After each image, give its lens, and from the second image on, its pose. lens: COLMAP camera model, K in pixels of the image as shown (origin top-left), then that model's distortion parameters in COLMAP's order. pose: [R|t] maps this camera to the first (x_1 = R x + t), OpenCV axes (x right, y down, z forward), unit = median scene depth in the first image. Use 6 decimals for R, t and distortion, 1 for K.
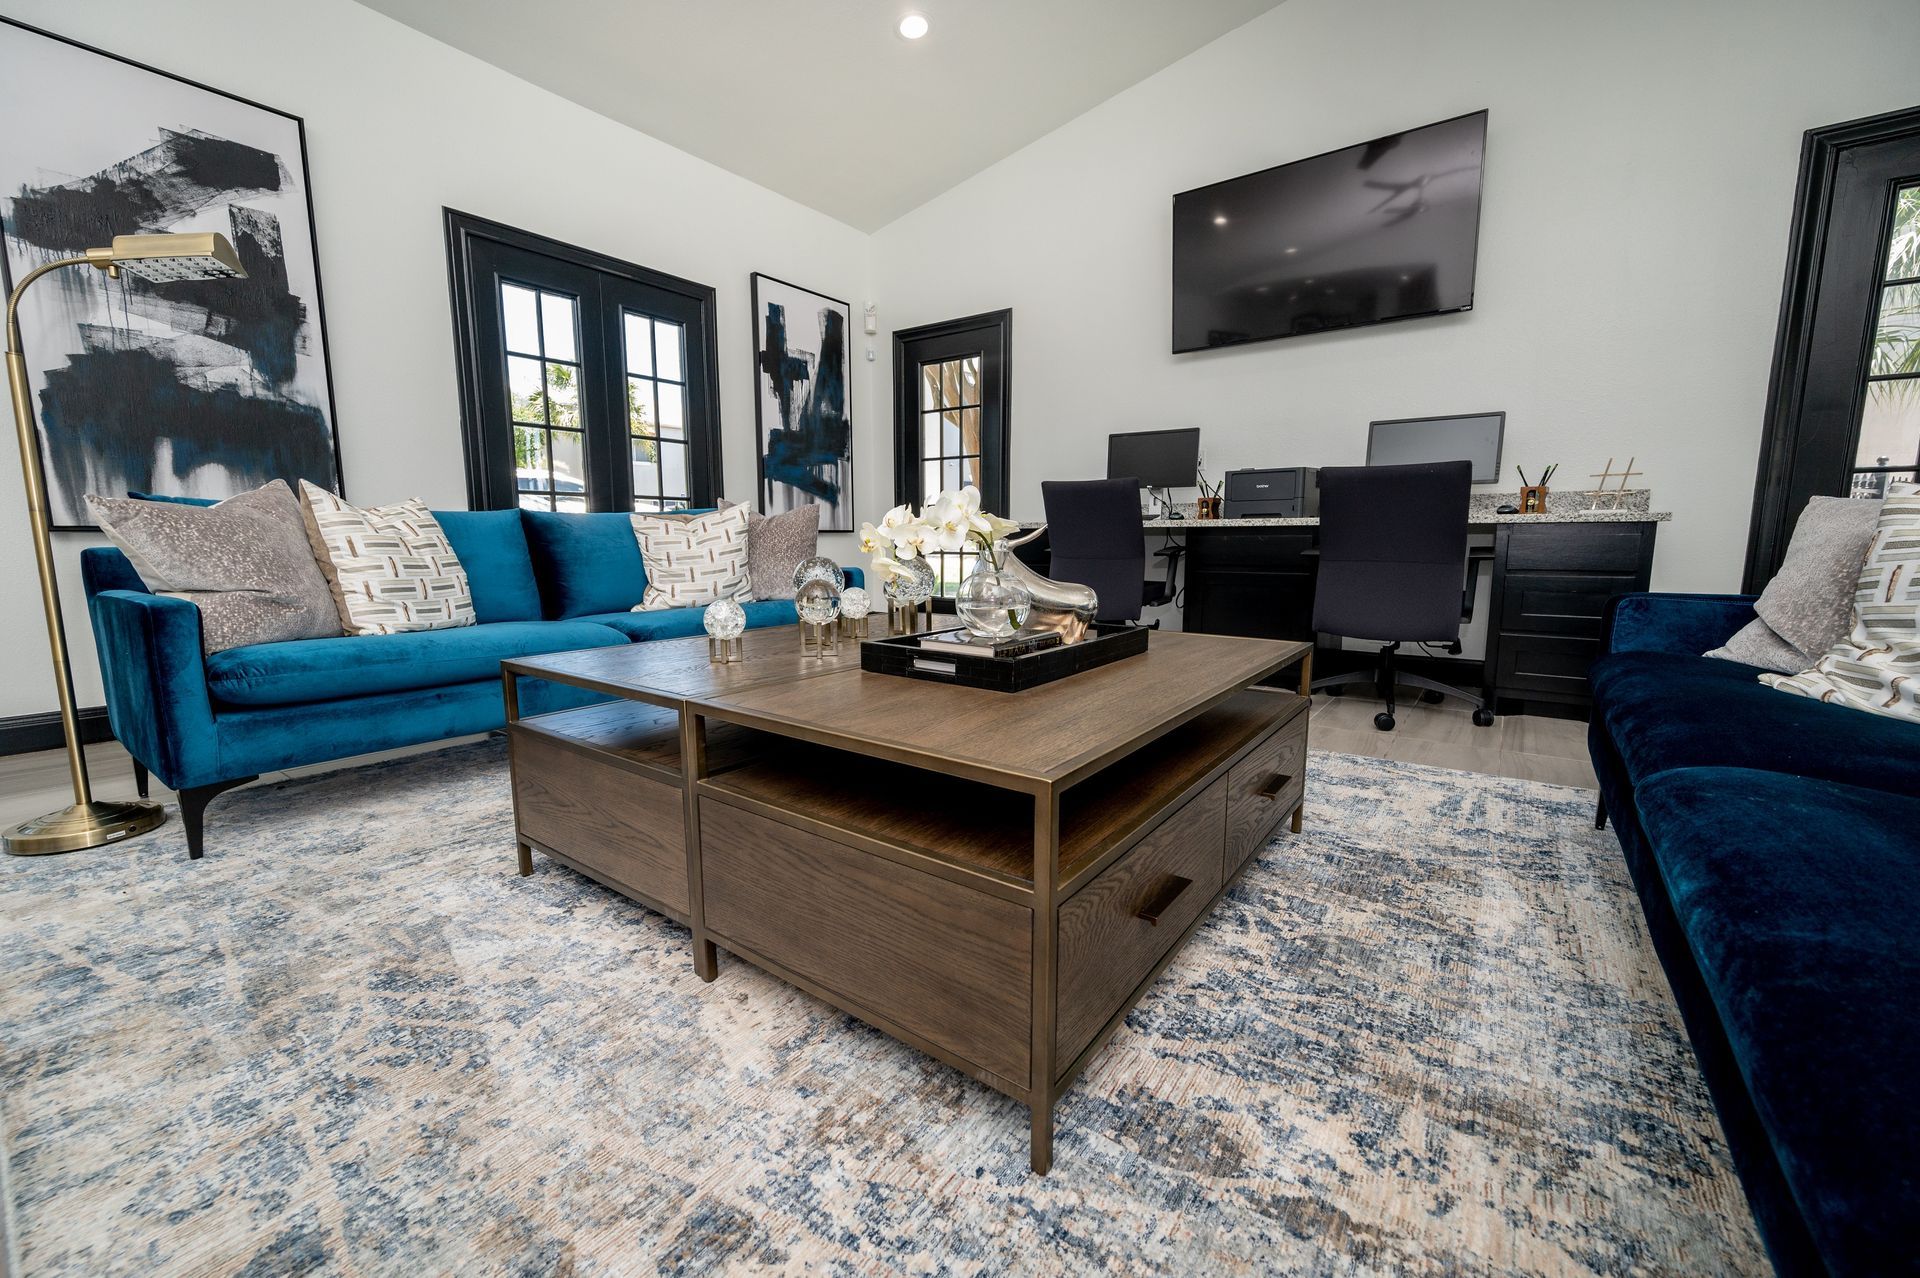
lens RADIAL K [[760.9, 0, 960.0], [0, 760.9, 639.0], [0, 0, 1]] dist [0.000382, 0.000137]
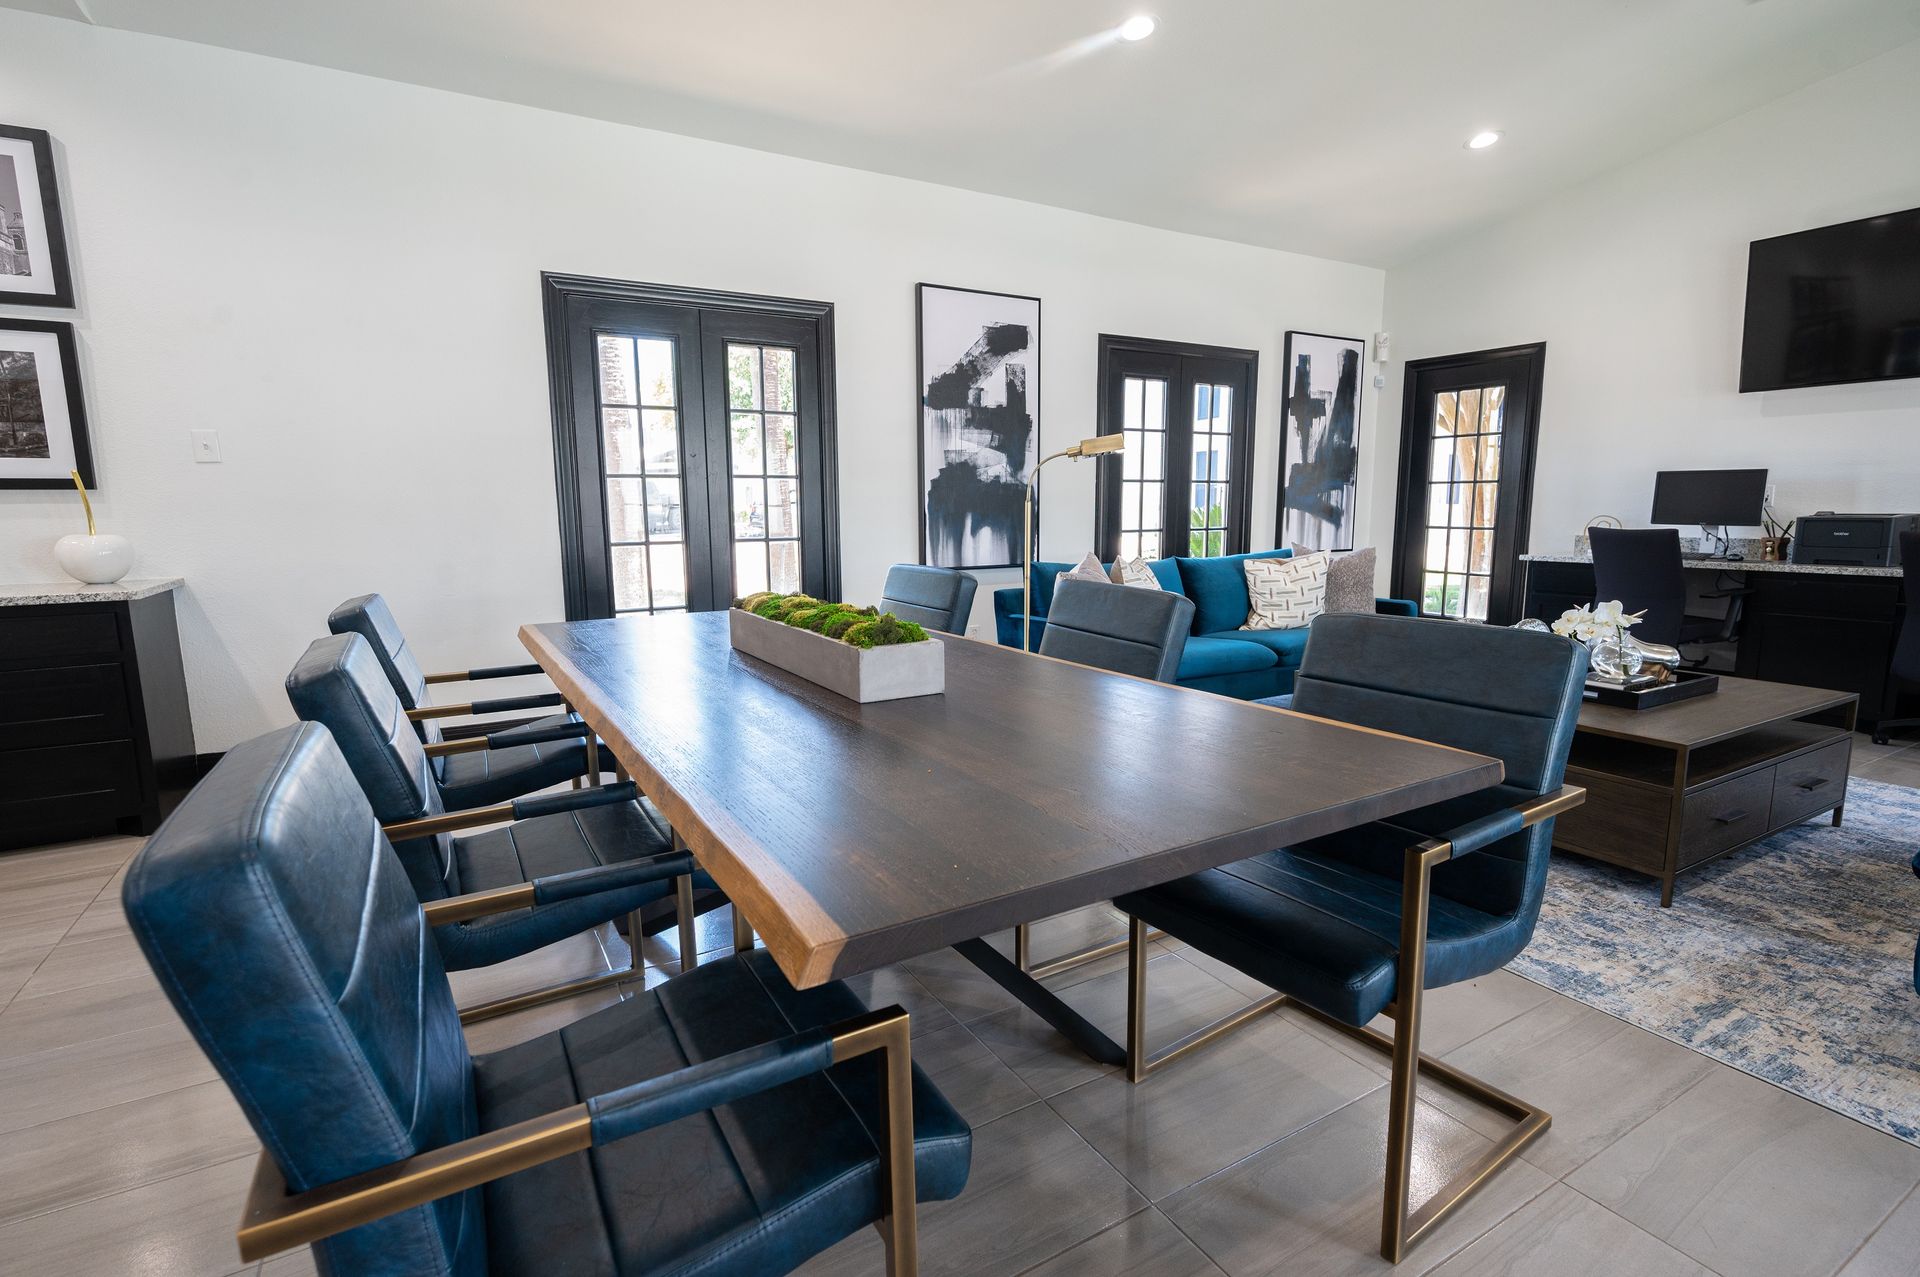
lens RADIAL K [[916.6, 0, 960.0], [0, 916.6, 638.5], [0, 0, 1]] dist [0.000105, 0.000055]
pose [[0.918026, 0.053385, -0.392909, -0.250001], [-0.049471, 0.998574, 0.020088, -0.029859], [0.393421, 0.000997, 0.919358, -0.750881]]
